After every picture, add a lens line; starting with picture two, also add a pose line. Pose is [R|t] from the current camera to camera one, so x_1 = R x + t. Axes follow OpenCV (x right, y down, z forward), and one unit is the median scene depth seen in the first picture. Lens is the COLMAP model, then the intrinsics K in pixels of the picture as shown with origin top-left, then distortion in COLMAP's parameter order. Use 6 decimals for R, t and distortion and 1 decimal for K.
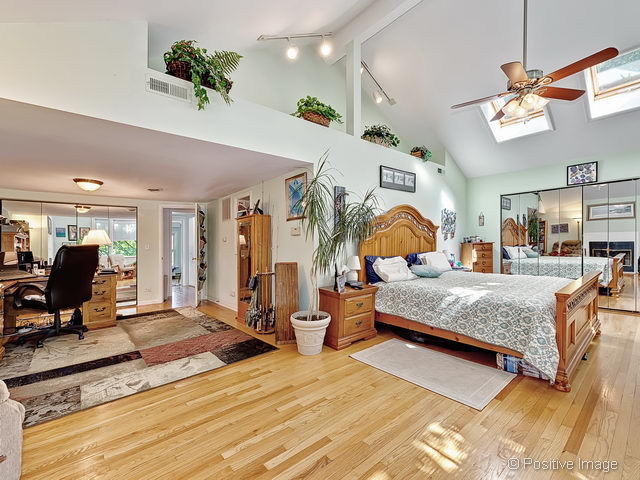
lens RADIAL K [[288.9, 0, 320.0], [0, 288.9, 240.0], [0, 0, 1]] dist [-0.000663, -0.000376]
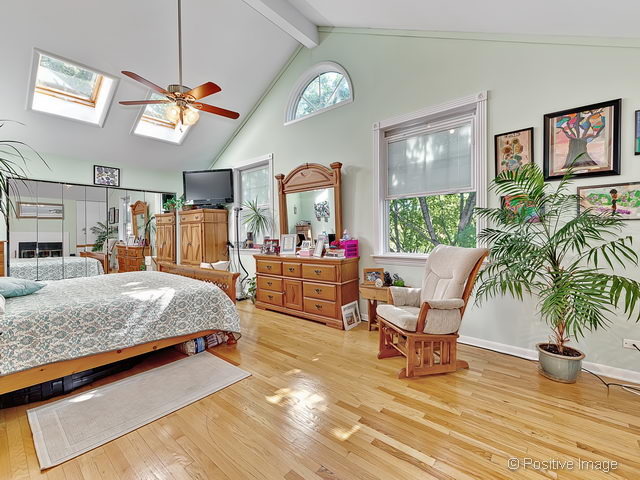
lens RADIAL K [[289.5, 0, 320.0], [0, 289.5, 240.0], [0, 0, 1]] dist [0.058869, 0.000050]
pose [[-0.141443, -0.001046, 0.989946, -0.483660], [0.010431, 0.999942, 0.002547, 0.019096], [-0.989891, 0.010687, -0.141424, 0.616853]]
